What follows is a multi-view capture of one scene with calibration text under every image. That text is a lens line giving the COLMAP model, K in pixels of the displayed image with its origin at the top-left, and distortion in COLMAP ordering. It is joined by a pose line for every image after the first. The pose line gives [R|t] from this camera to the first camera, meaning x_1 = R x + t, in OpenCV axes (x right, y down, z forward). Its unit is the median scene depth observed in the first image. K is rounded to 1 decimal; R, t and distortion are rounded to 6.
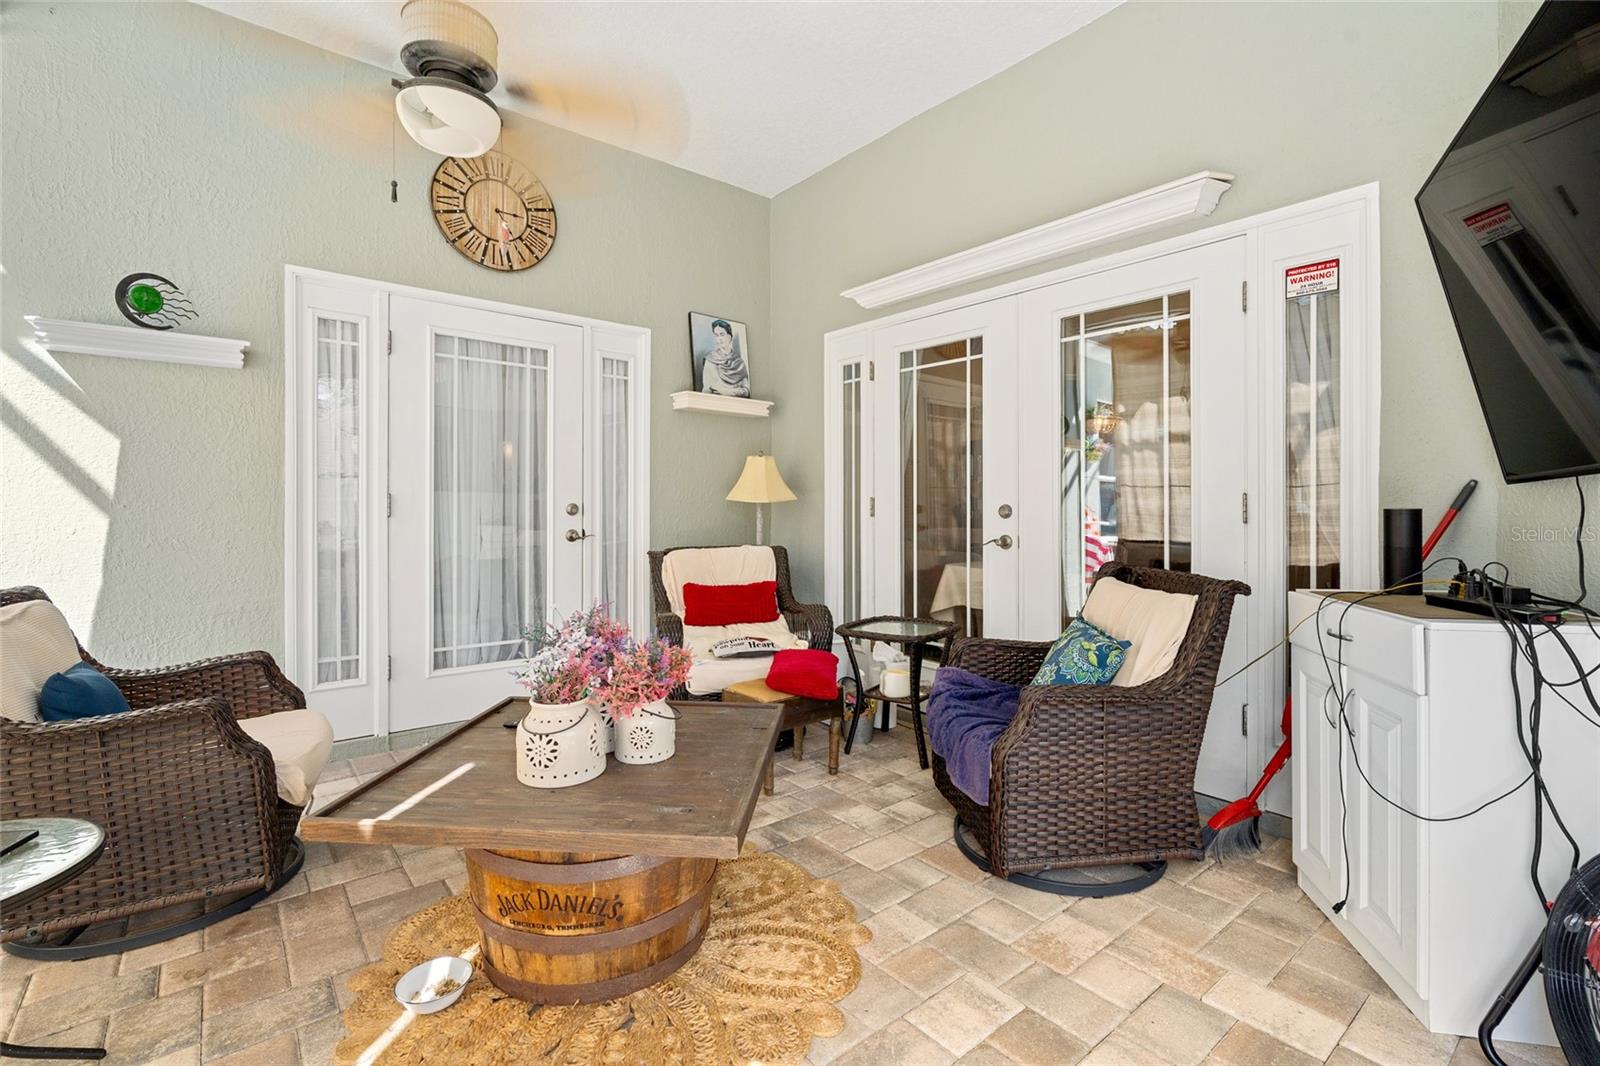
lens RADIAL K [[724.4, 0, 799.0], [0, 724.4, 522.6], [0, 0, 1]] dist [-0.008109, 0.000036]
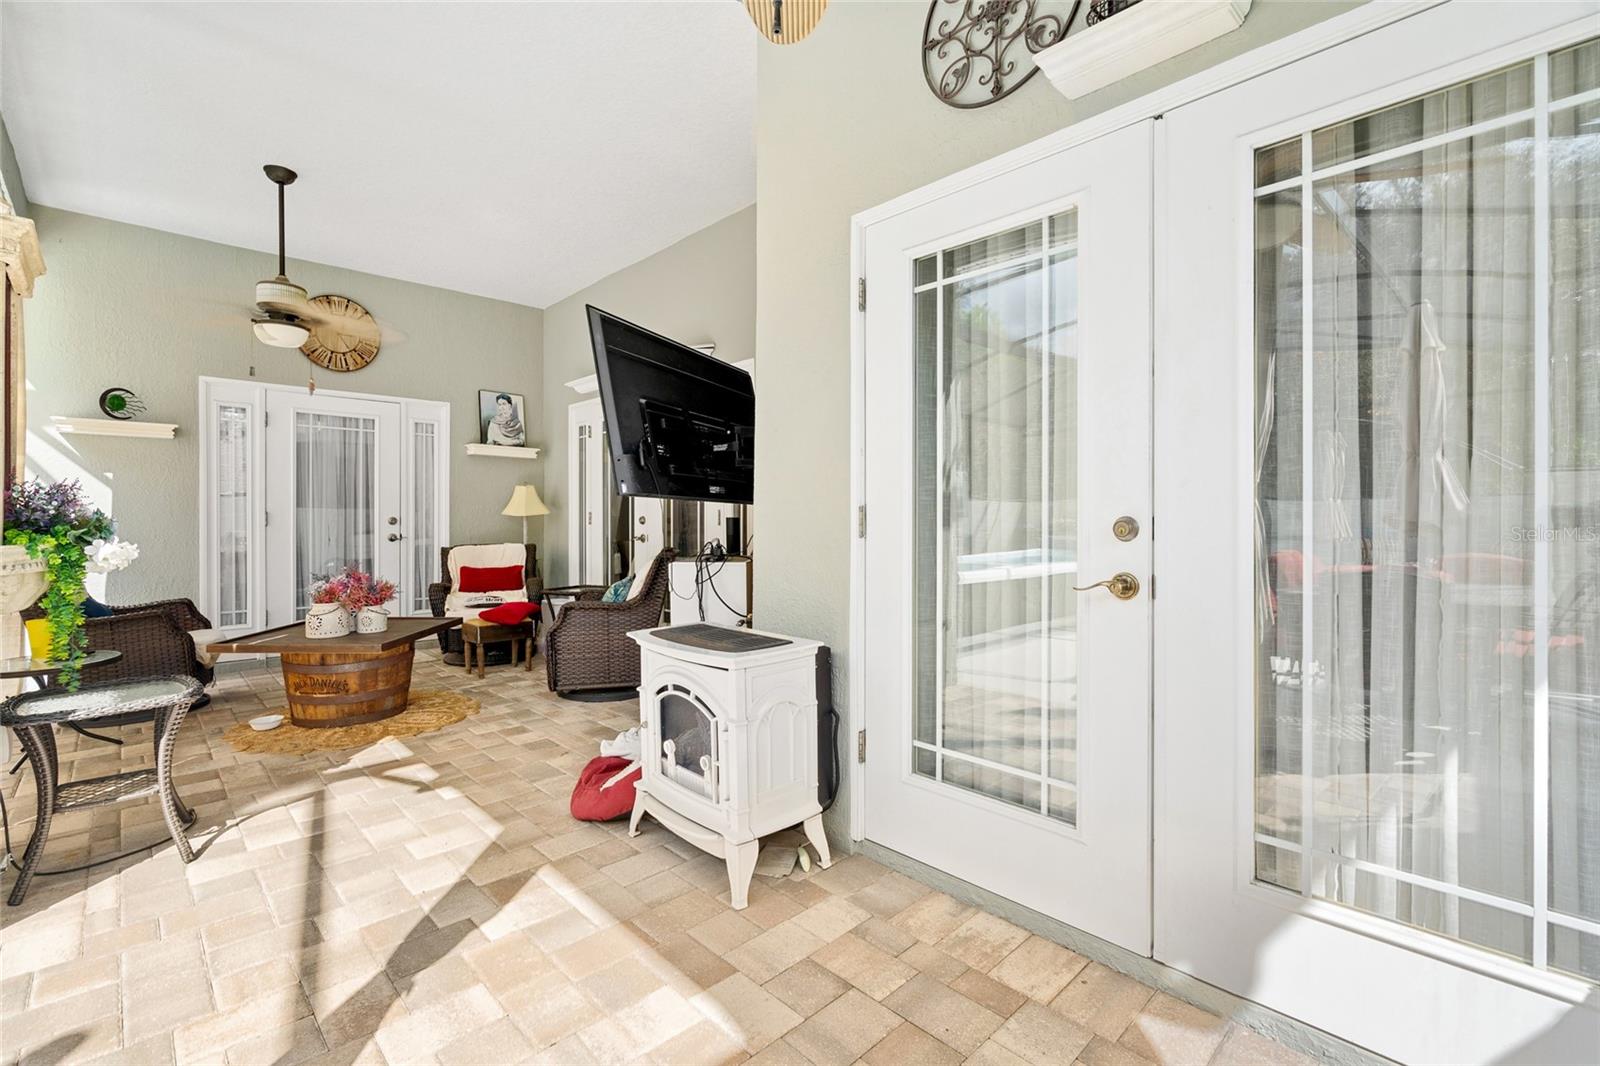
lens RADIAL K [[725.0, 0, 780.4], [0, 725.0, 530.9], [0, 0, 1]] dist [-0.002956, 0.000006]
pose [[0.998335, -0.006675, 0.057295, 0.470384], [0.007055, 0.999954, -0.006439, 0.020869], [-0.057249, 0.006832, 0.998337, -0.660542]]
